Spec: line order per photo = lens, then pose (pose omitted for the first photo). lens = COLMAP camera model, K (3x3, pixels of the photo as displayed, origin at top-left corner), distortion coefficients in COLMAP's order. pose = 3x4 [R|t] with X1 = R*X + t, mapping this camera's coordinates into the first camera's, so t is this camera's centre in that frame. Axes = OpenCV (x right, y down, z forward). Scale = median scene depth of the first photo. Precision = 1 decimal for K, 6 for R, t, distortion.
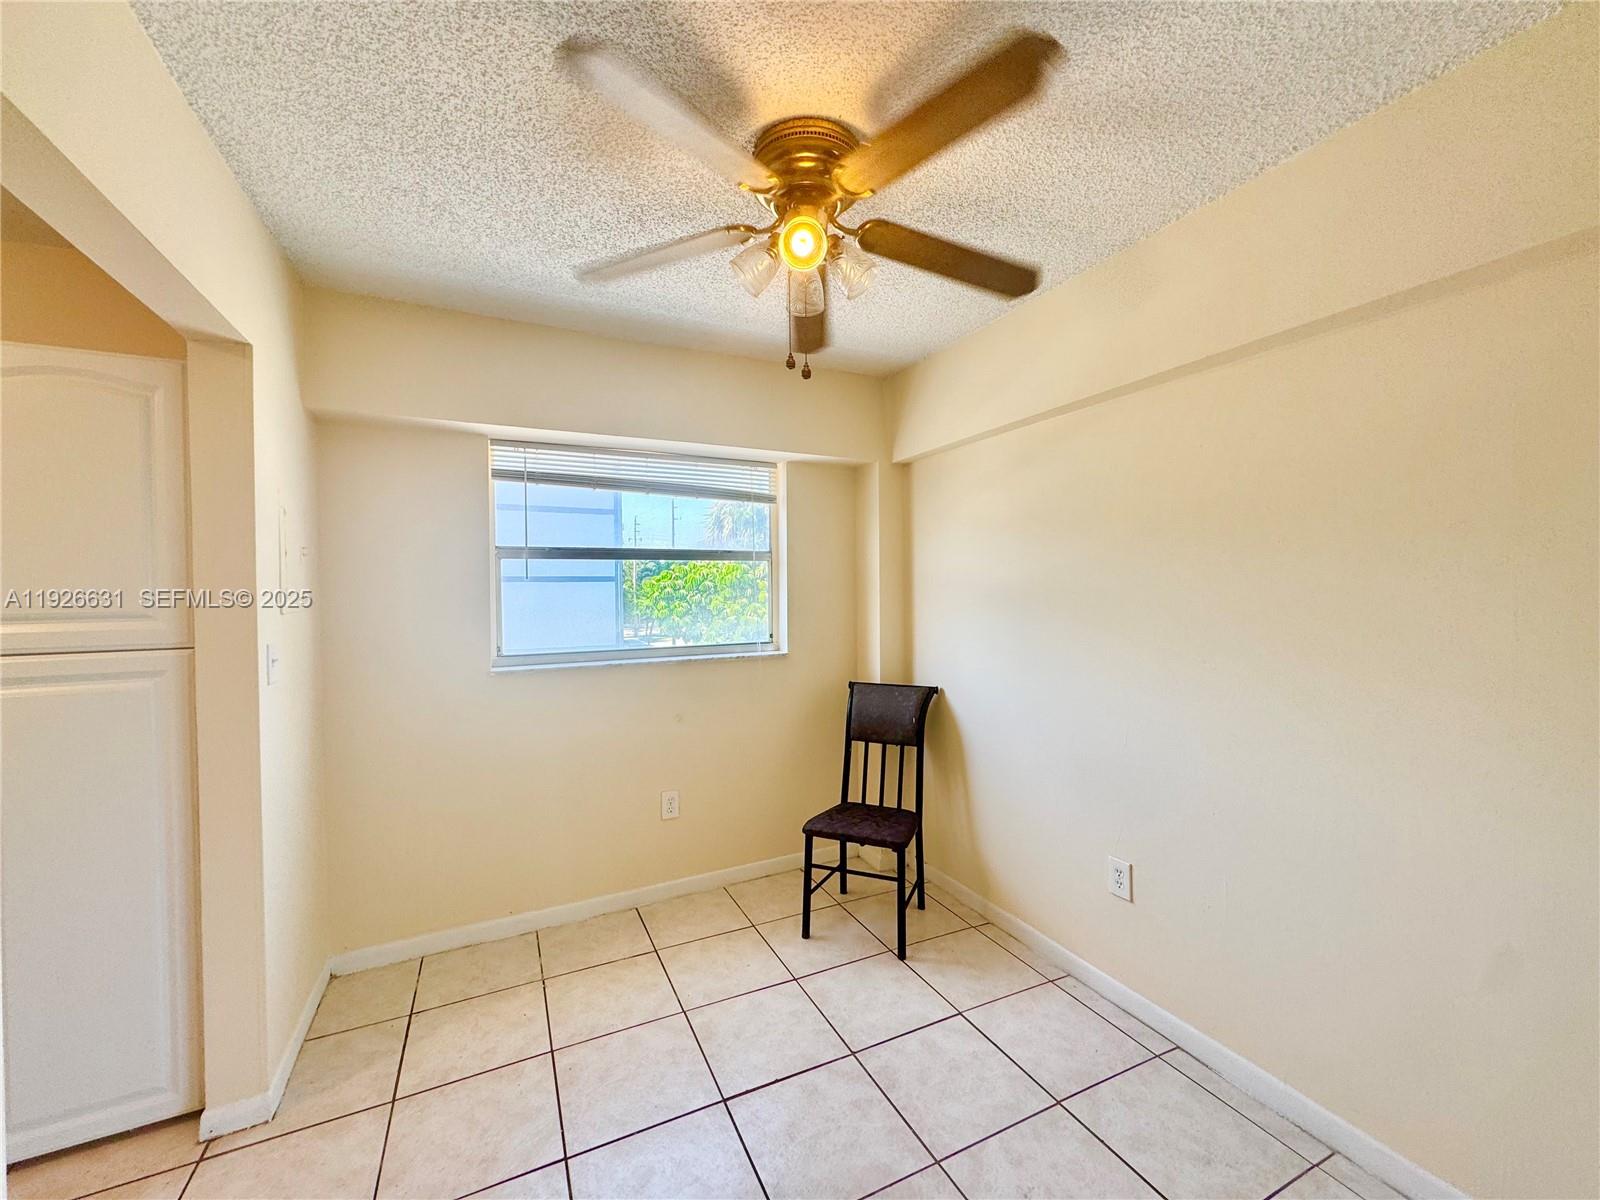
lens RADIAL K [[641.1, 0, 801.4], [0, 641.1, 599.8], [0, 0, 1]] dist [-0.000622, 0.000490]
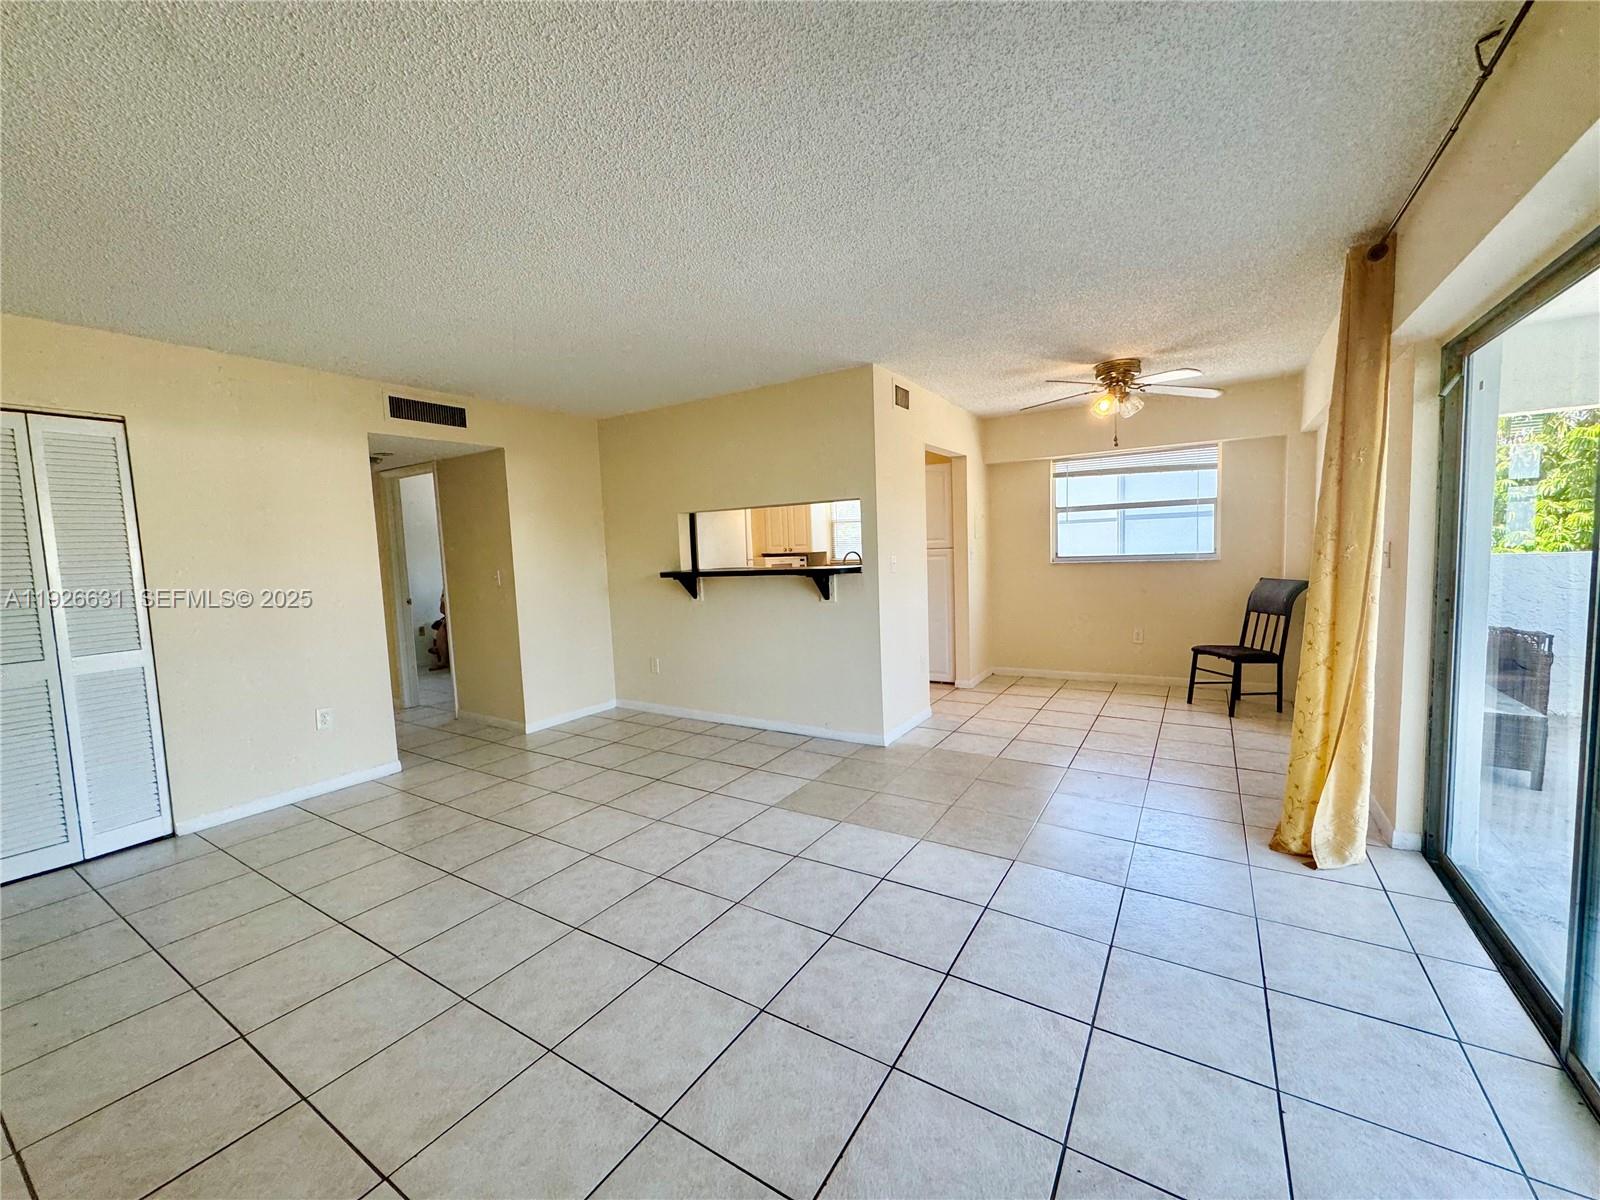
lens RADIAL K [[641.1, 0, 801.4], [0, 641.1, 599.8], [0, 0, 1]] dist [-0.000622, 0.000490]
pose [[0.519856, 0.058418, -0.852254, 0.900016], [0.018591, 0.996649, 0.079656, 0.038628], [0.854051, -0.057254, 0.517028, -0.850450]]
